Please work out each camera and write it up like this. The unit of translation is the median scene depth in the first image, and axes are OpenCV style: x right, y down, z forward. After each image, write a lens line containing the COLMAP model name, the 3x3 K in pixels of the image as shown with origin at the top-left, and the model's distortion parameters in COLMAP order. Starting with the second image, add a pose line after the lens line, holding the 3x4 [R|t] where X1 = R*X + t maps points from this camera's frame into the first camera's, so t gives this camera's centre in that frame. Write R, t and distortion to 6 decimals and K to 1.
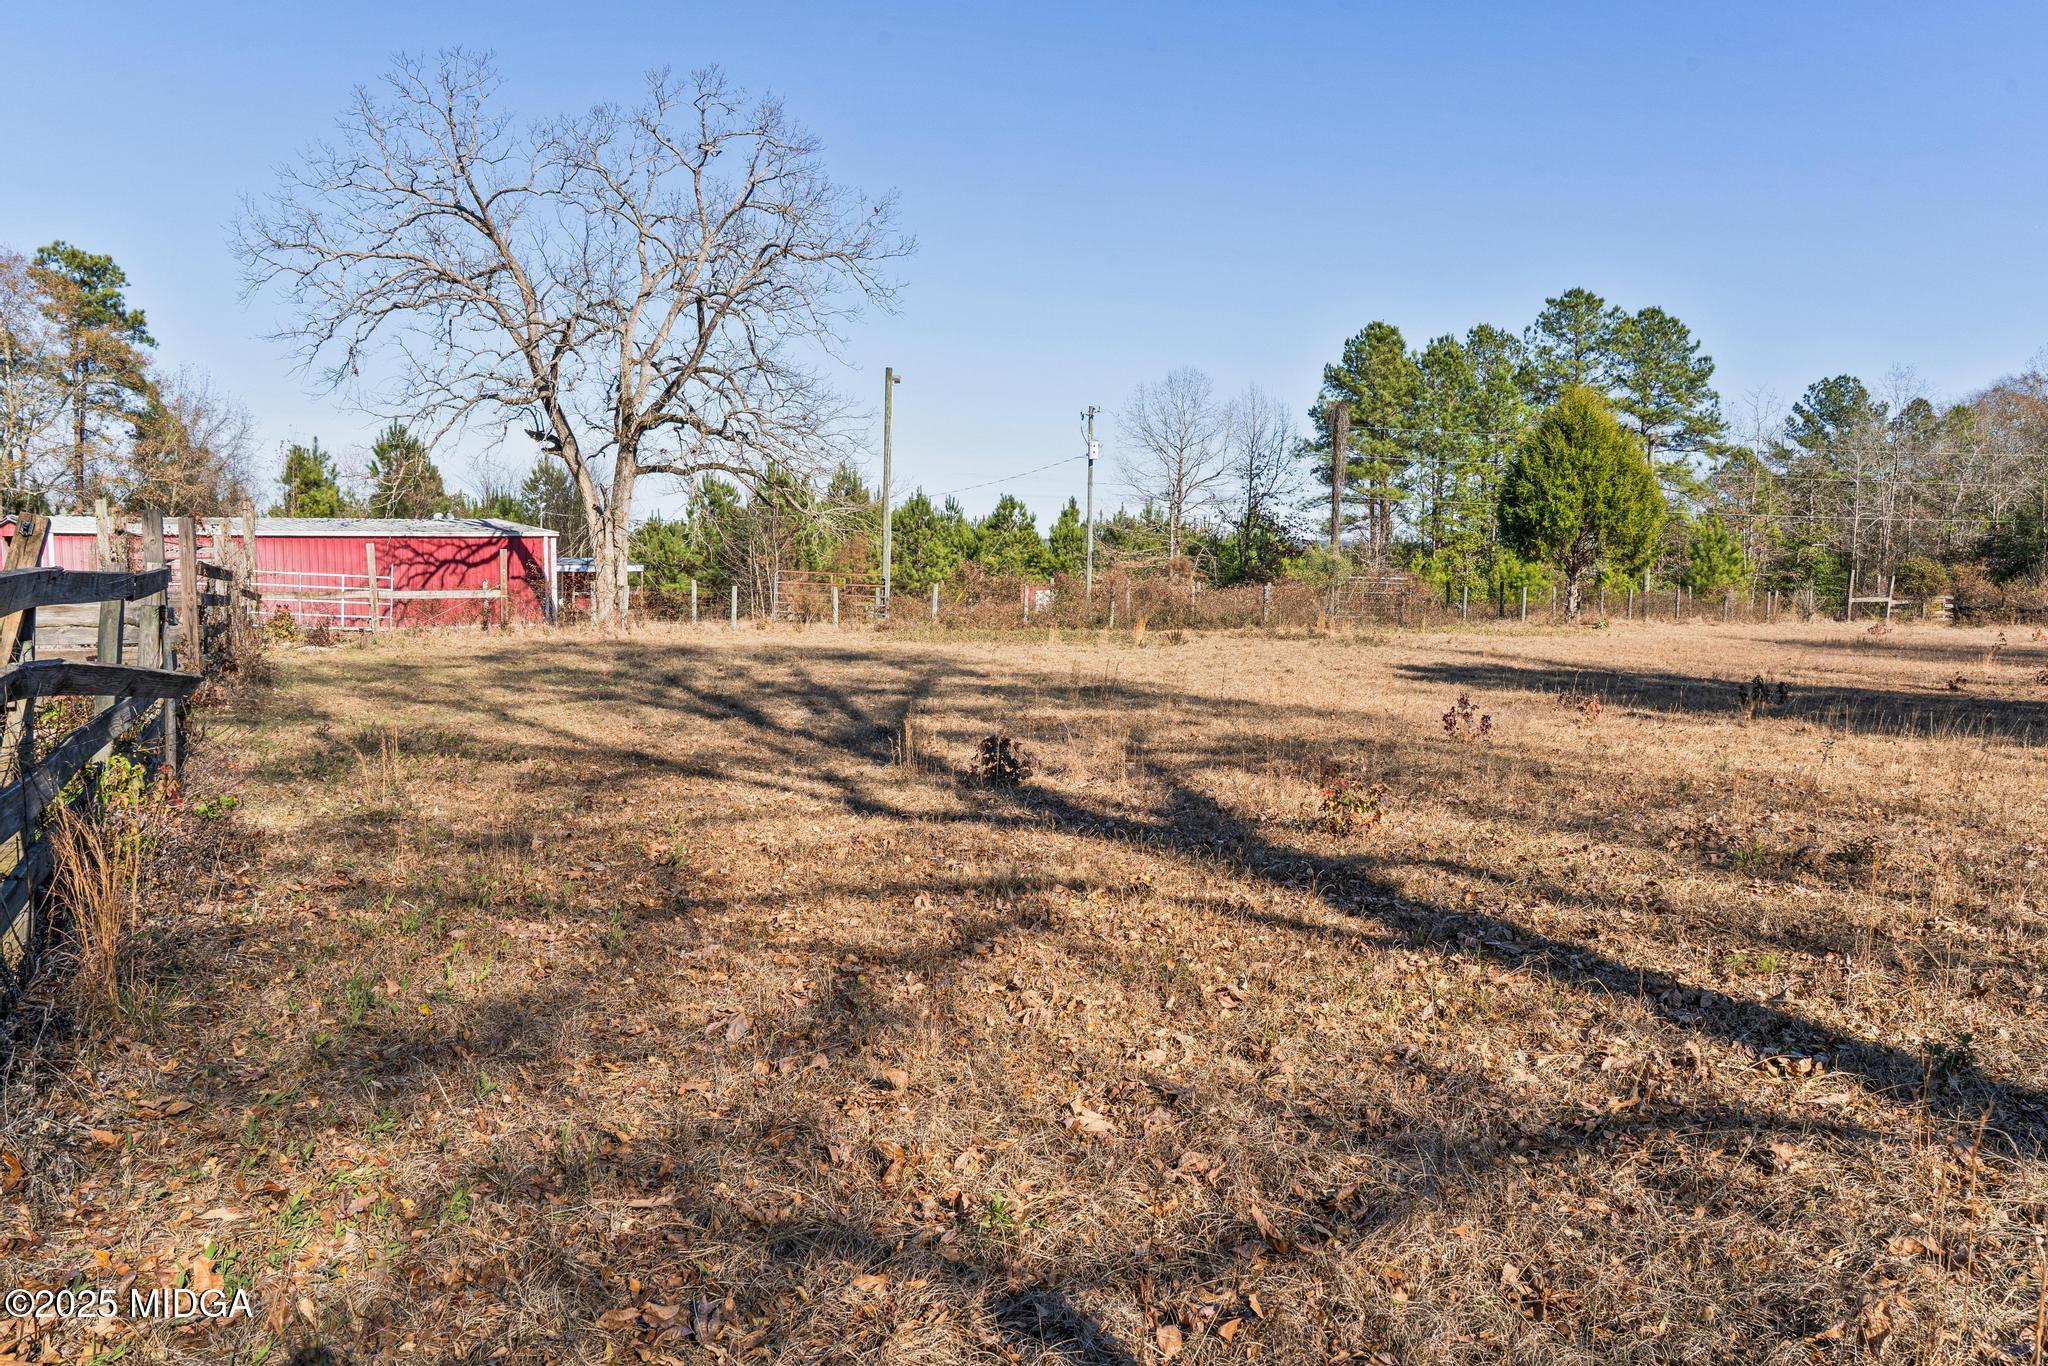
lens RADIAL K [[1439.8, 0, 1024.0], [0, 1439.8, 683.0], [0, 0, 1]] dist [-0.105976, 0.075401]
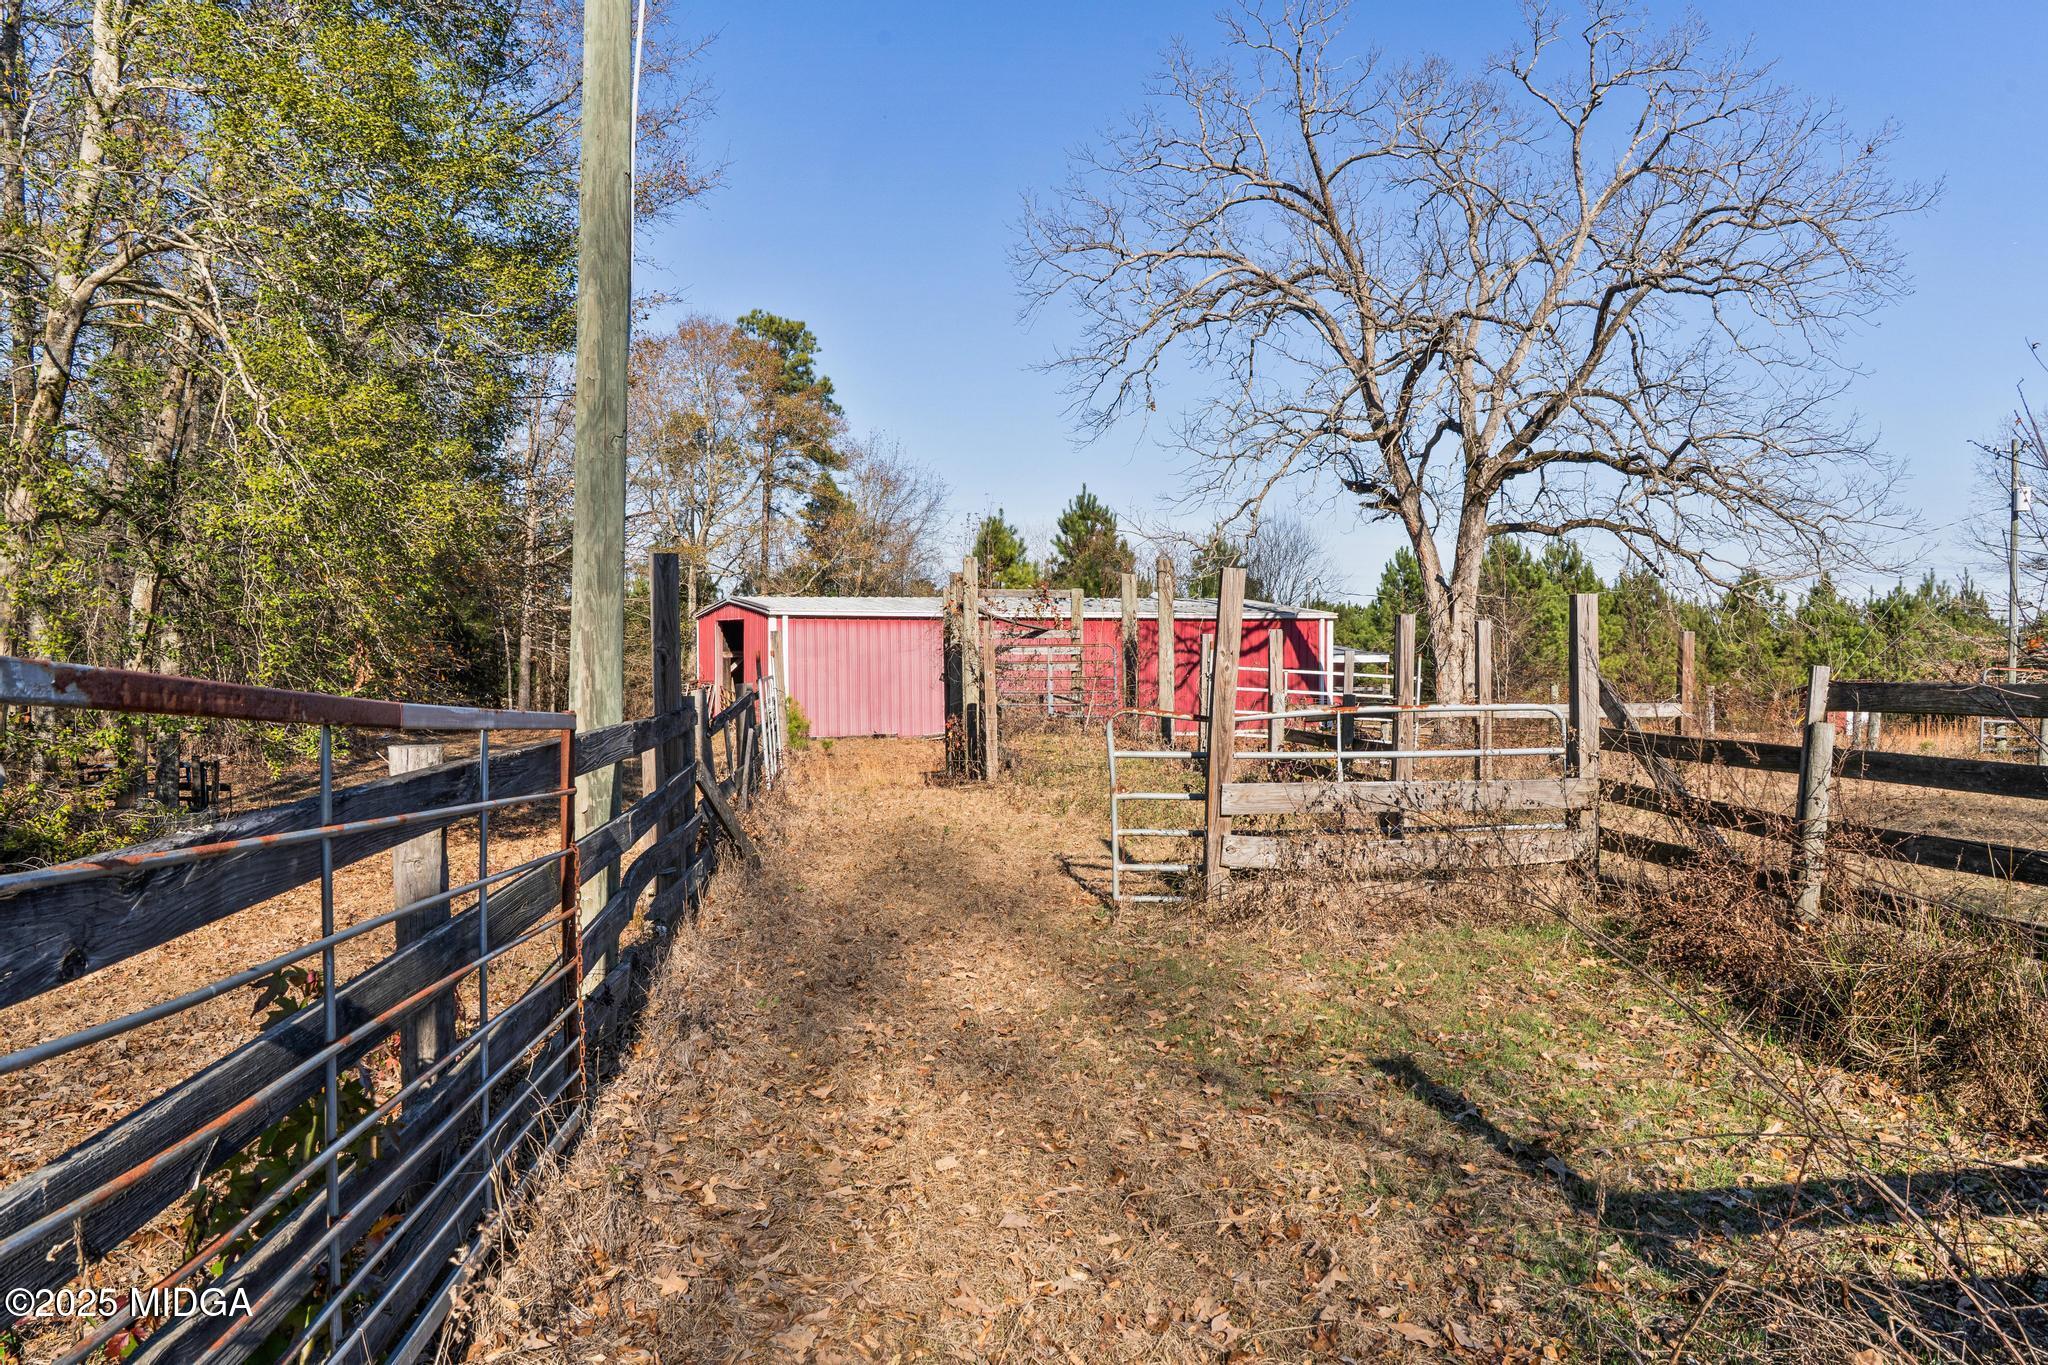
lens RADIAL K [[1439.8, 0, 1024.0], [0, 1439.8, 682.5], [0, 0, 1]] dist [-0.105976, 0.075401]
pose [[0.936472, 0.007858, -0.350655, -0.210530], [-0.028663, 0.998120, -0.054180, -0.019401], [0.349569, 0.060789, 0.934936, 0.196931]]
